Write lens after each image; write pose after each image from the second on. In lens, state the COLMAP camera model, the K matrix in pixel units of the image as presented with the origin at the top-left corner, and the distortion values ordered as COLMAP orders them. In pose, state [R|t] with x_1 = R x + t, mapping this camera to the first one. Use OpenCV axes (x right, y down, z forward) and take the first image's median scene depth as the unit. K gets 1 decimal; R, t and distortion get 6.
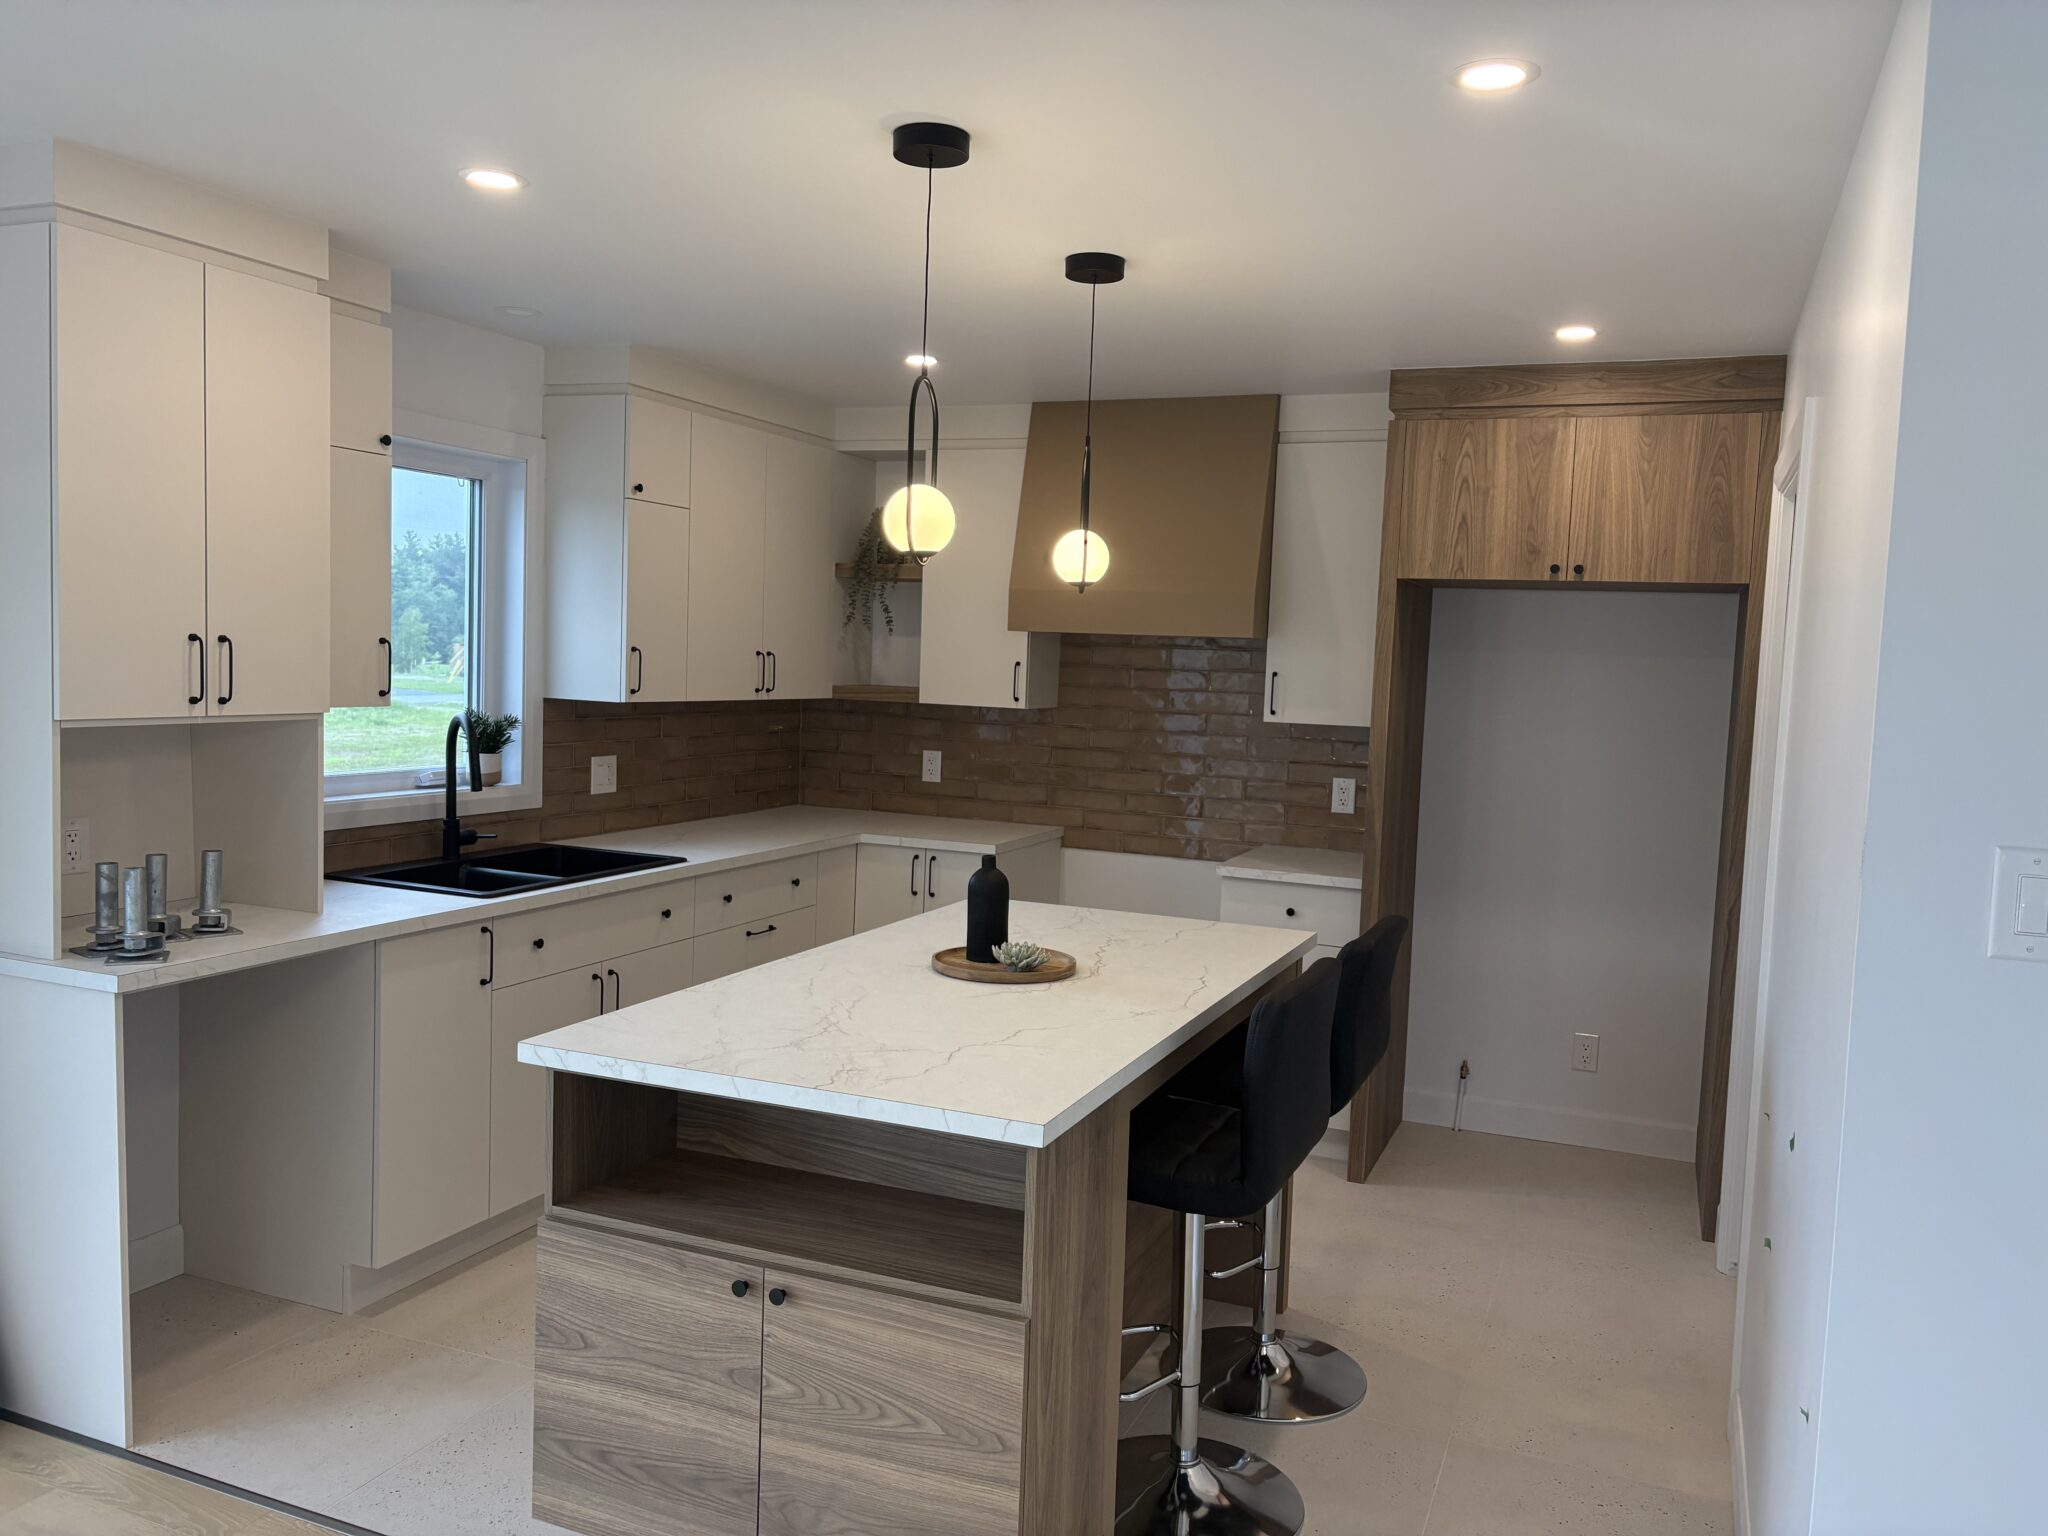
lens RADIAL K [[1547.7, 0, 1024.0], [0, 1547.7, 768.0], [0, 0, 1]] dist [0.036425, -0.036327]
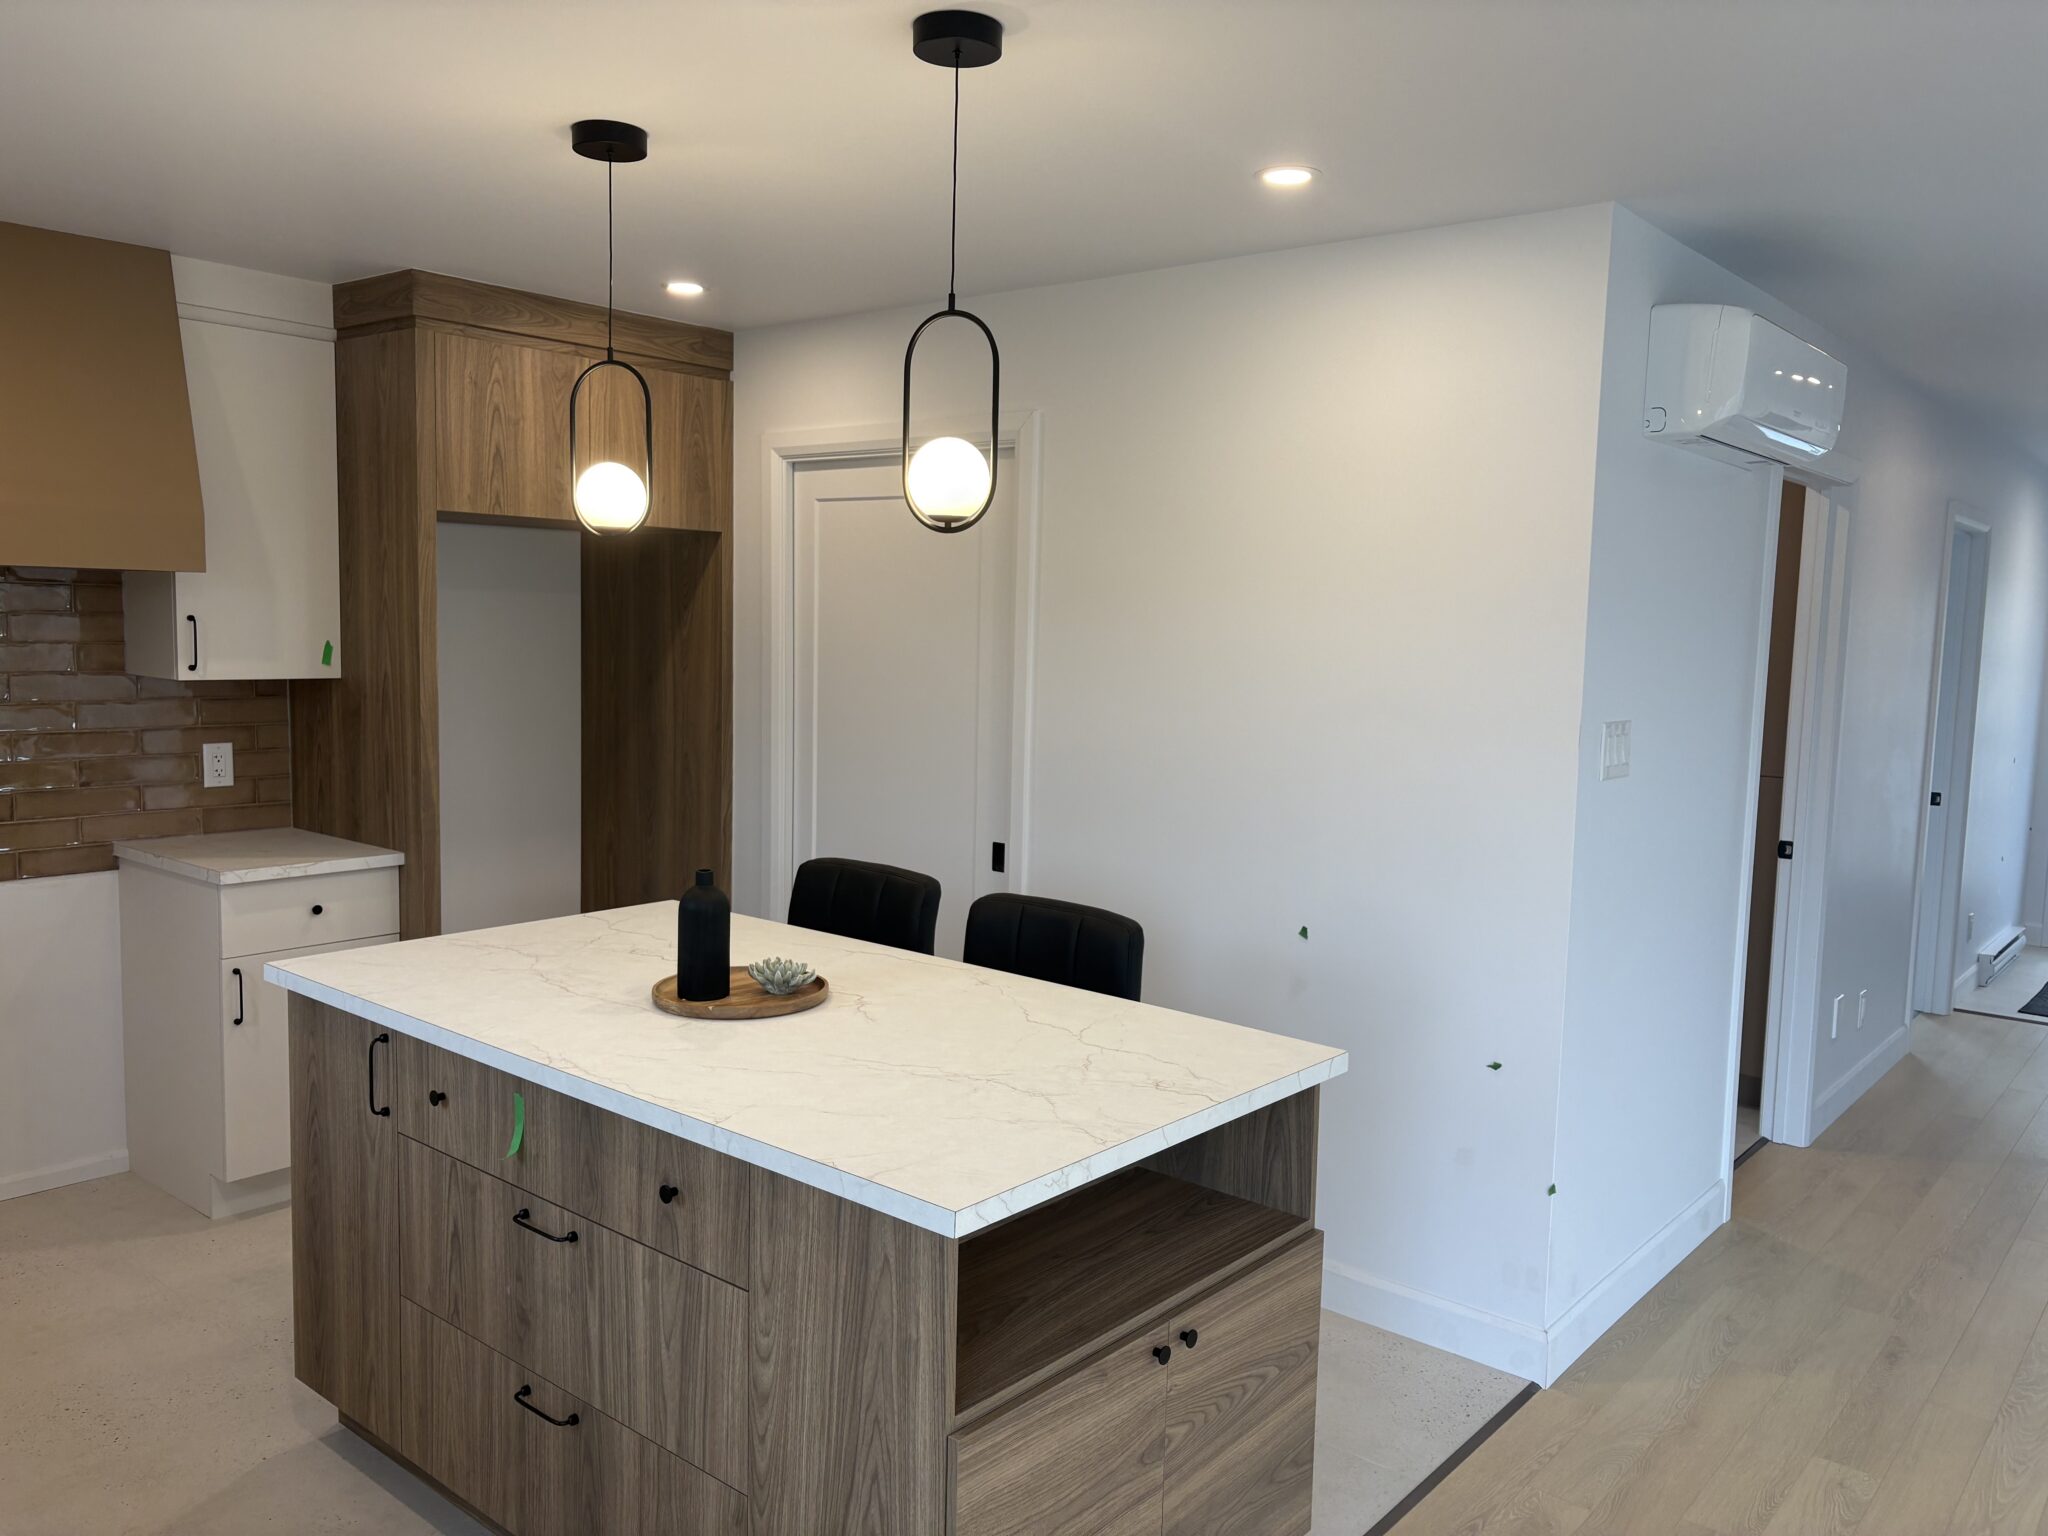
lens RADIAL K [[1564.3, 0, 1022.8], [0, 1564.3, 764.1], [0, 0, 1]] dist [0.026899, 0.000055]
pose [[0.299431, -0.122549, 0.946215, -0.542553], [0.059358, 0.992189, 0.109720, -0.058126], [-0.952270, 0.023312, 0.304366, 0.418587]]
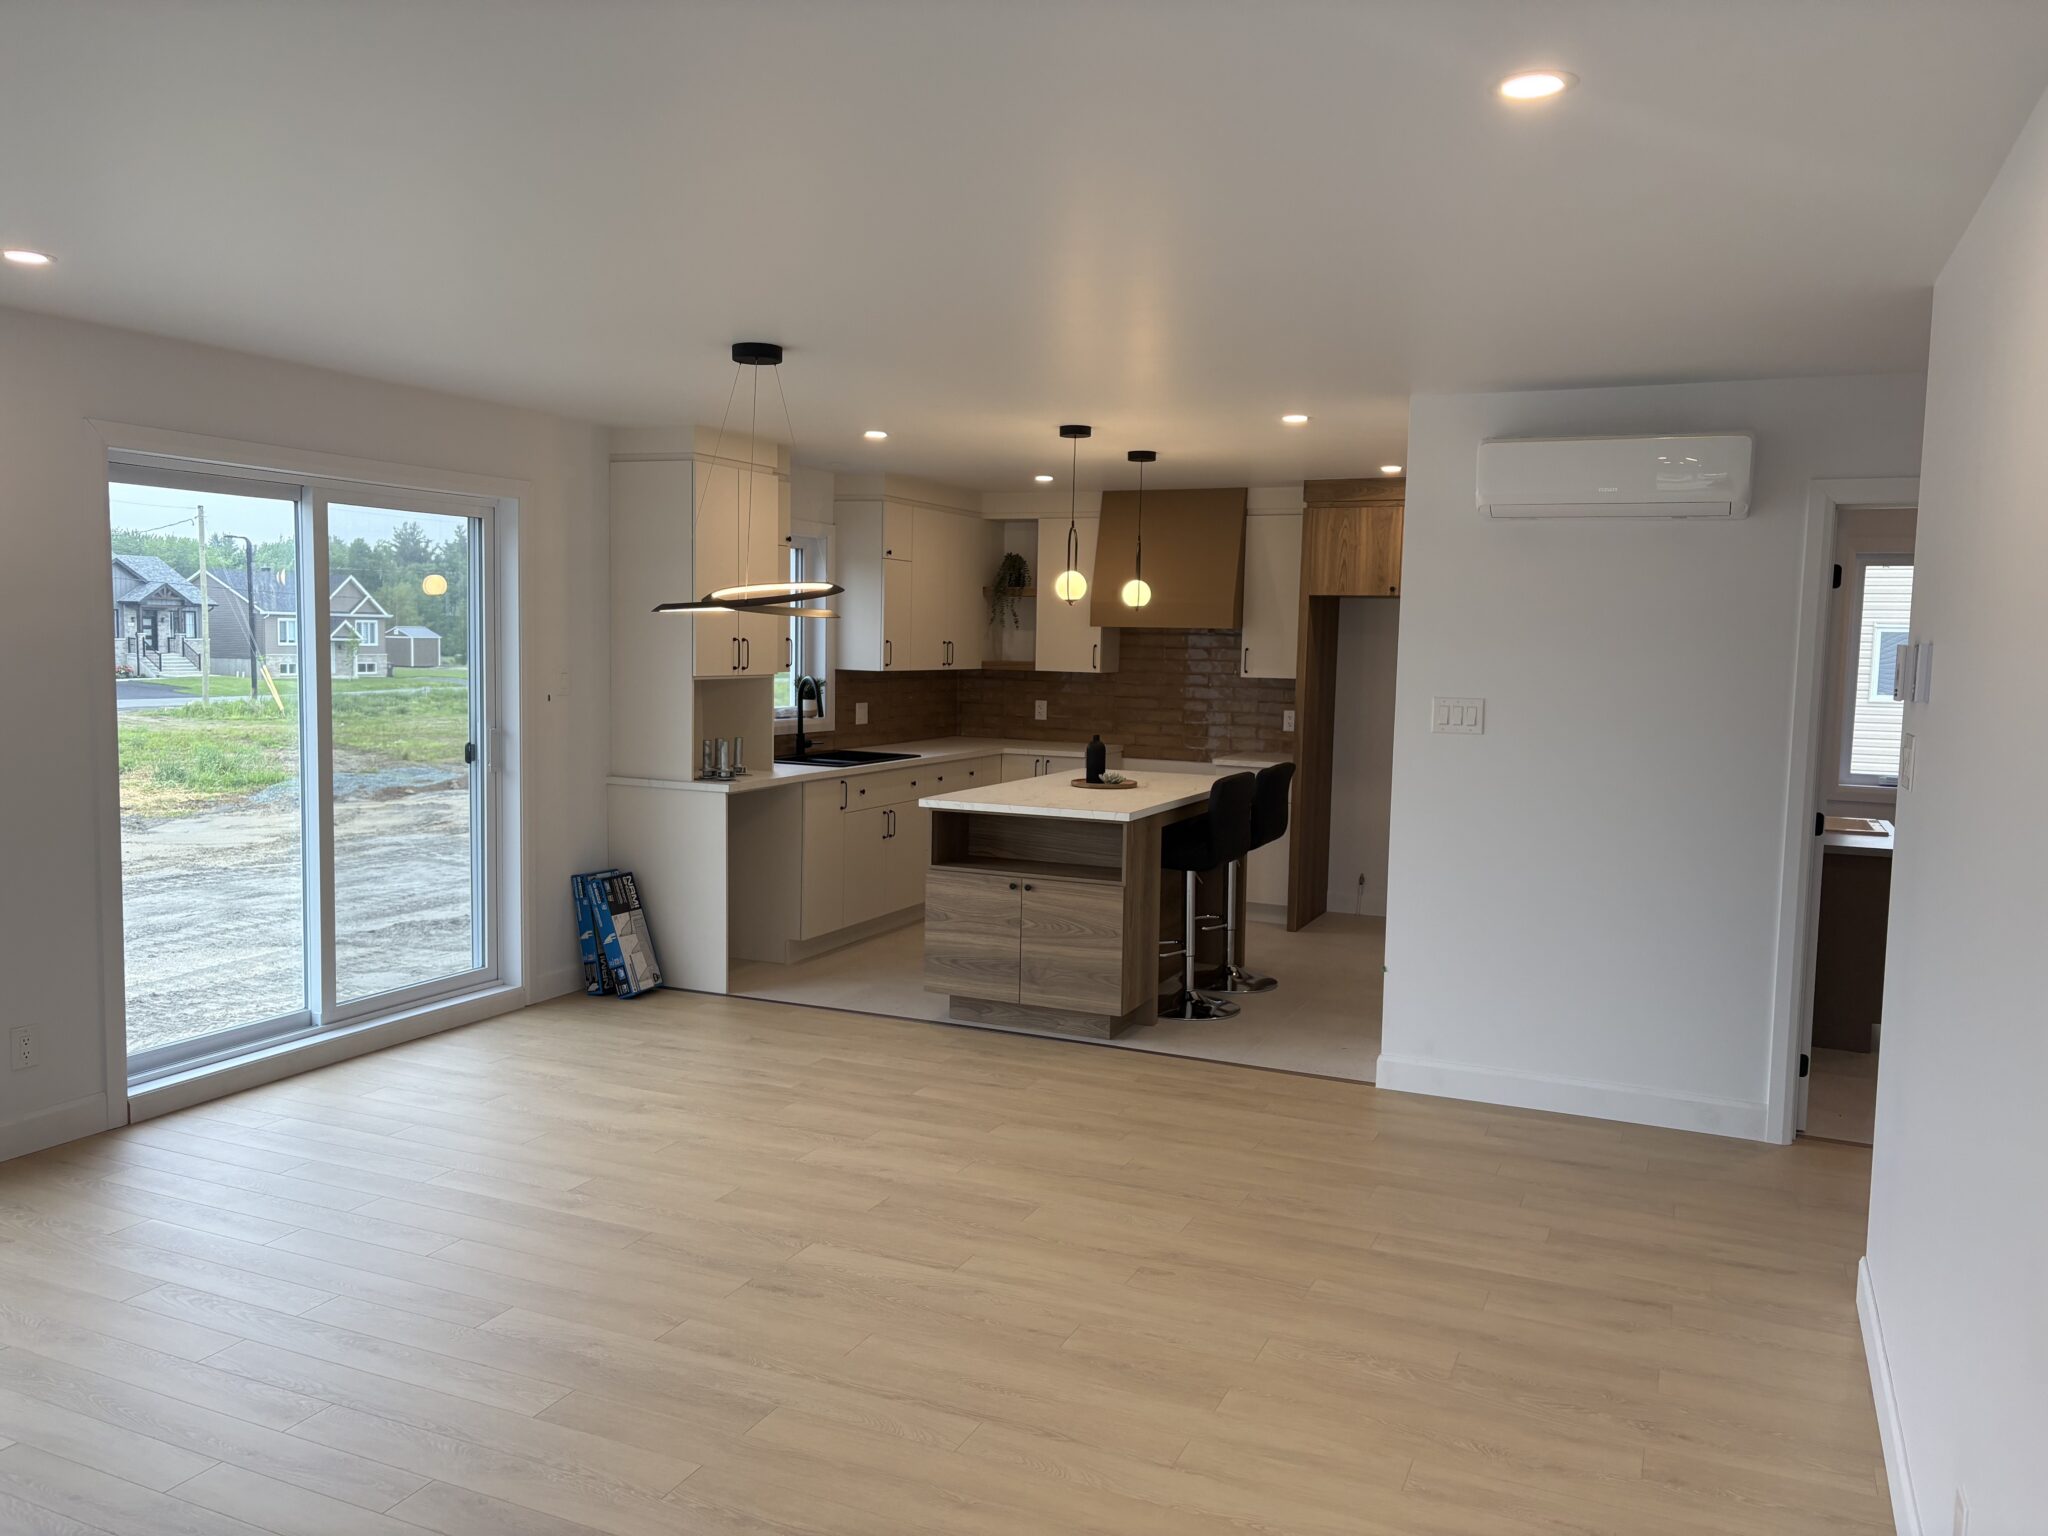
lens RADIAL K [[1538.0, 0, 1028.5], [0, 1538.0, 756.6], [0, 0, 1]] dist [0.183713, -0.460958]
pose [[0.999638, -0.014167, -0.022895, -0.049405], [0.014252, 0.999892, 0.003573, 0.056608], [0.022842, -0.003898, 0.999731, -0.837350]]
